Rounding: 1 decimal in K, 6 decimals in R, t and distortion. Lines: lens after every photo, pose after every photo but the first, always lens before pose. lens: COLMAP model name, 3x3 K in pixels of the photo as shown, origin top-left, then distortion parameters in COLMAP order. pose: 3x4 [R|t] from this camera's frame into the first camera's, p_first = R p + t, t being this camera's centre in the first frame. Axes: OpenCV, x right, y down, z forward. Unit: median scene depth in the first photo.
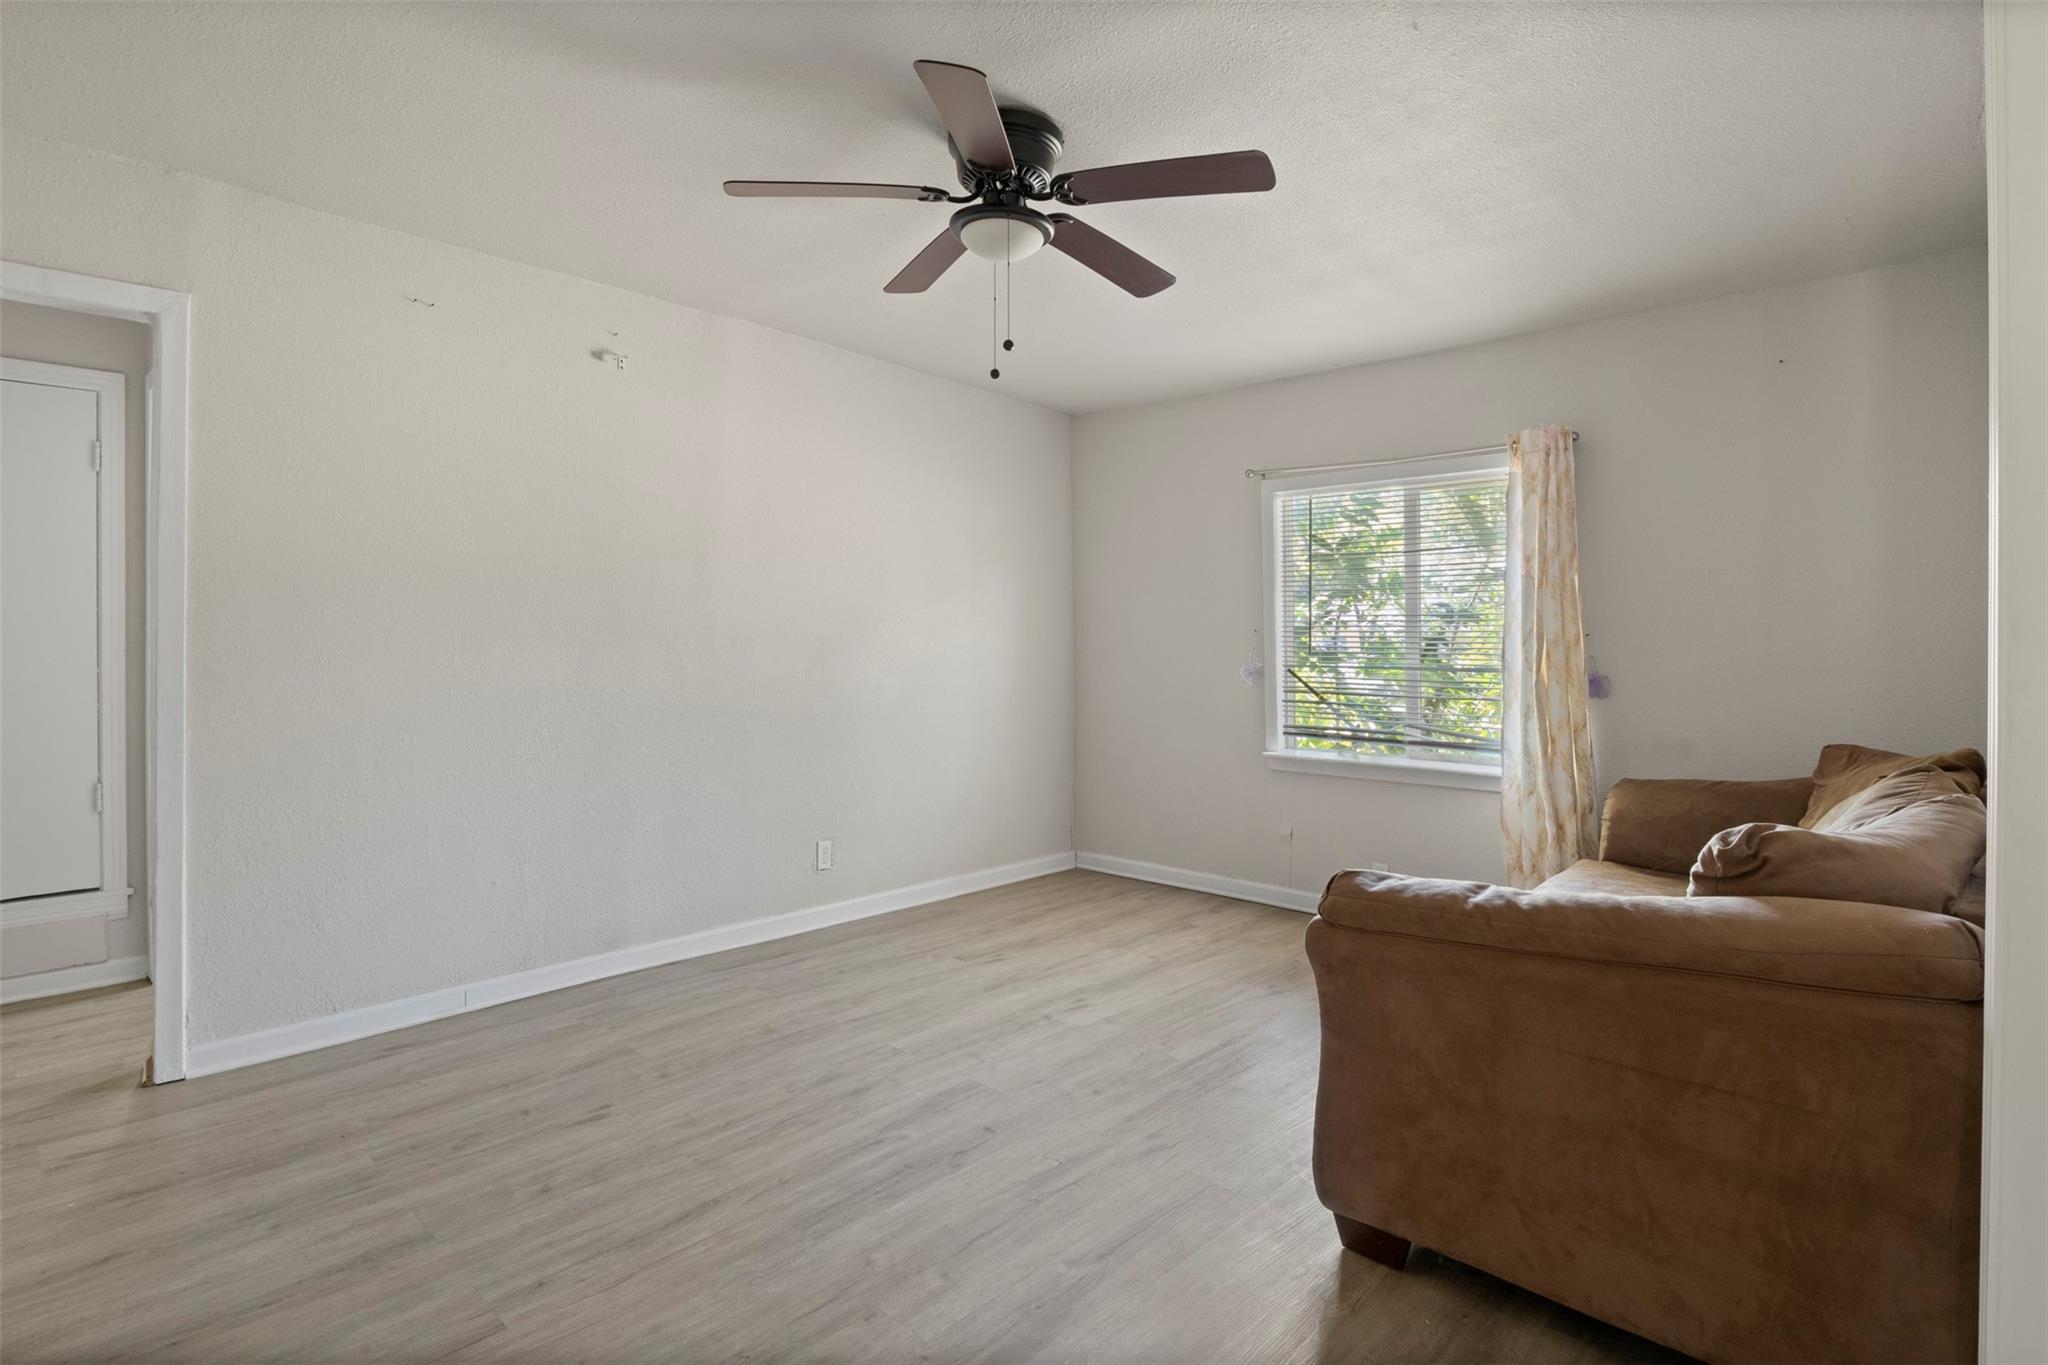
lens RADIAL K [[1022.7, 0, 1017.4], [0, 1022.7, 648.5], [0, 0, 1]] dist [-0.001233, -0.000539]
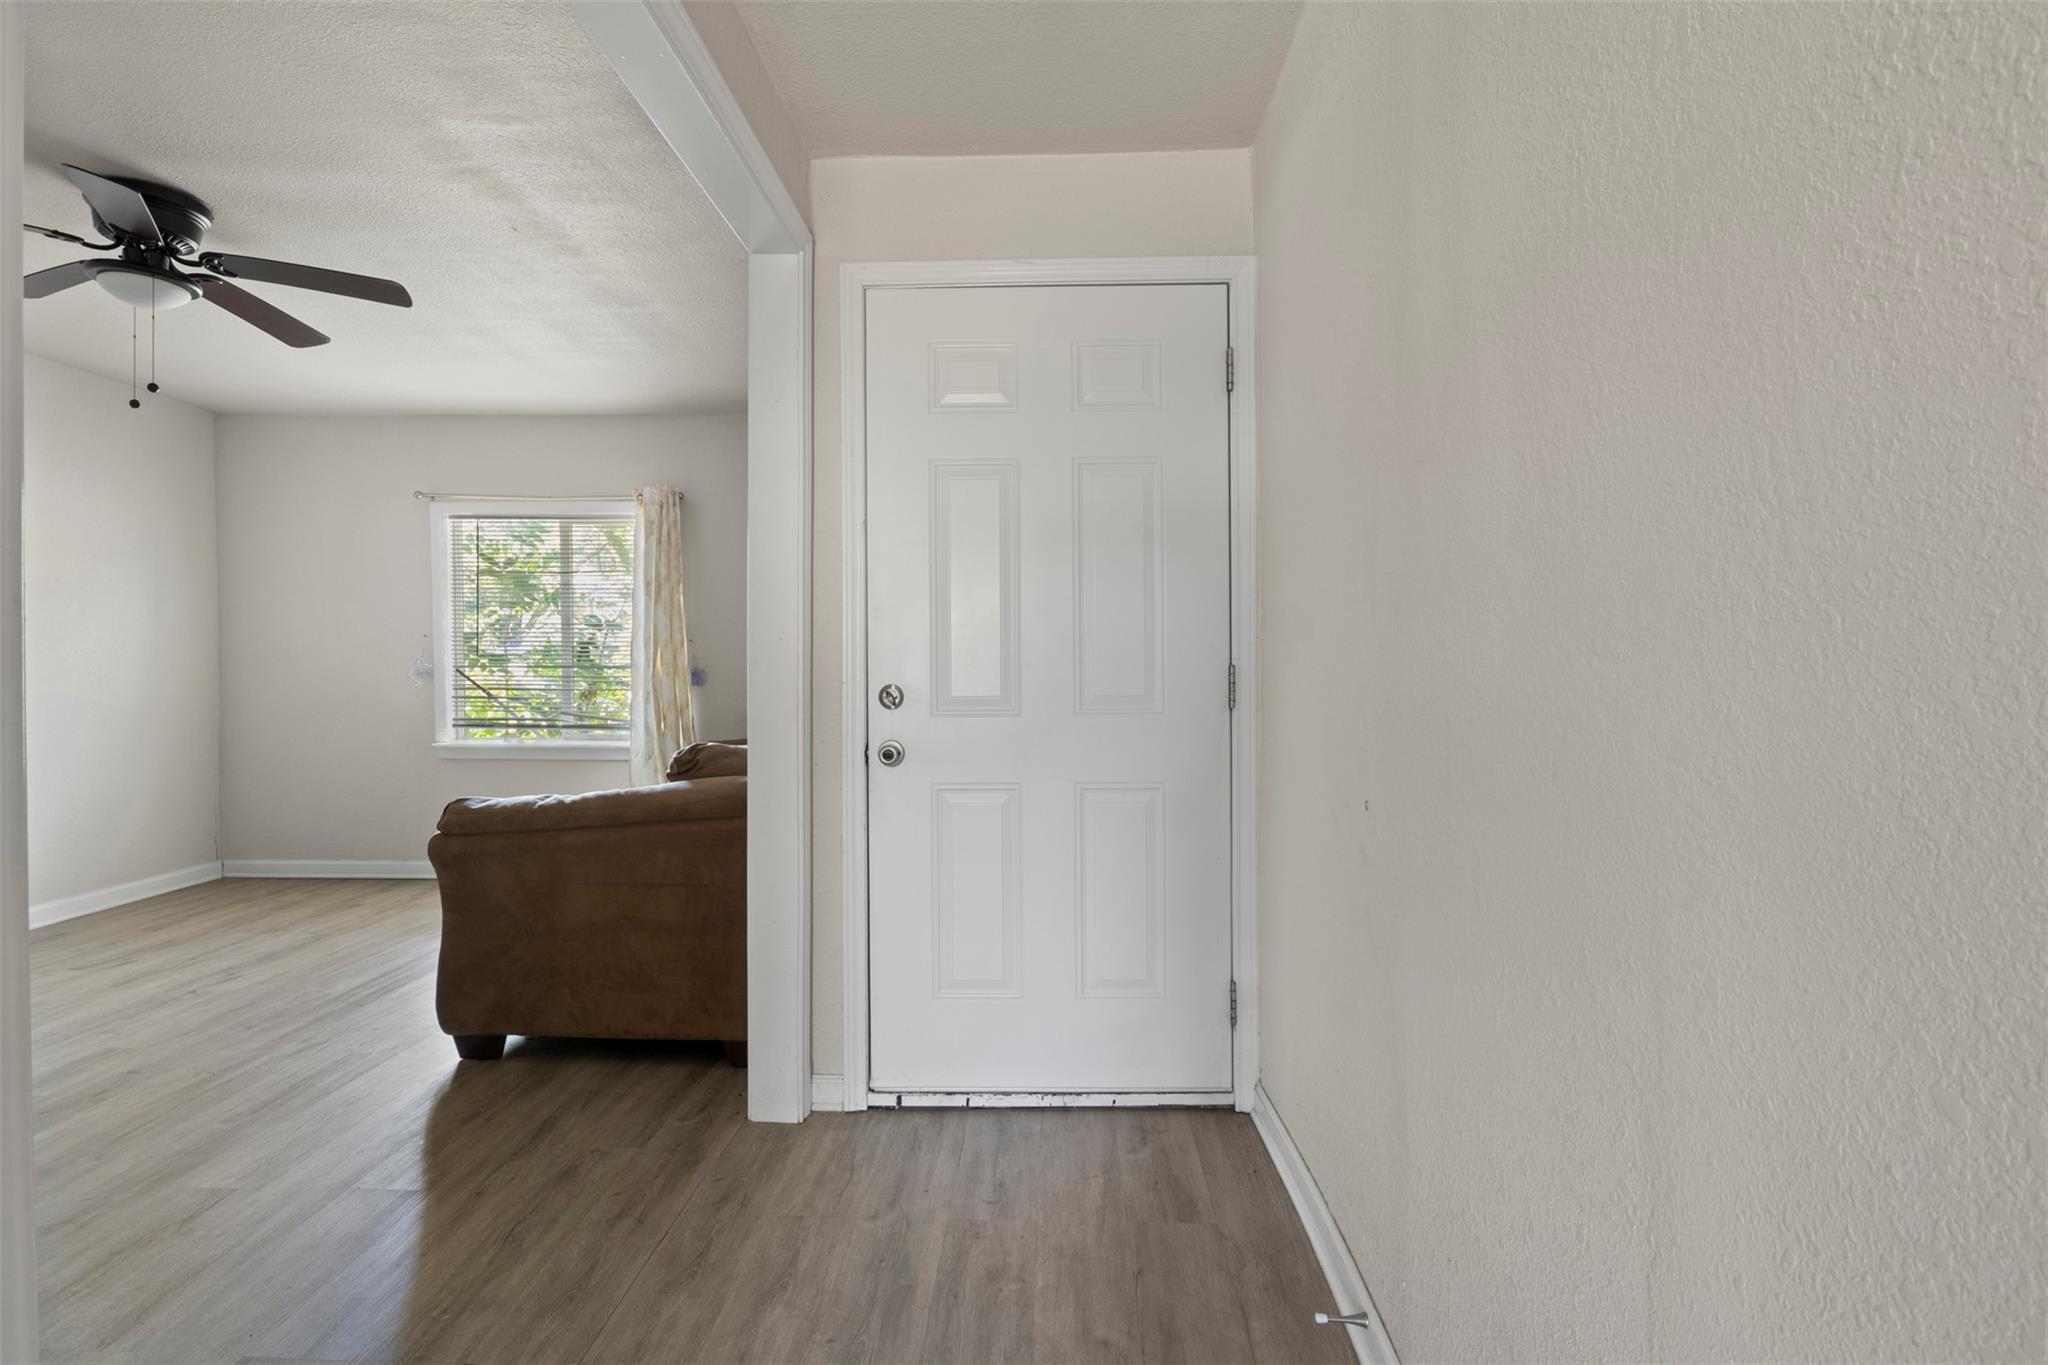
lens RADIAL K [[1022.7, 0, 1017.4], [0, 1022.7, 648.5], [0, 0, 1]] dist [-0.001233, -0.000539]
pose [[0.750285, -0.002035, 0.661112, -0.025796], [0.005329, 0.999981, -0.002970, 0.004485], [-0.661093, 0.005751, 0.750282, -0.333007]]
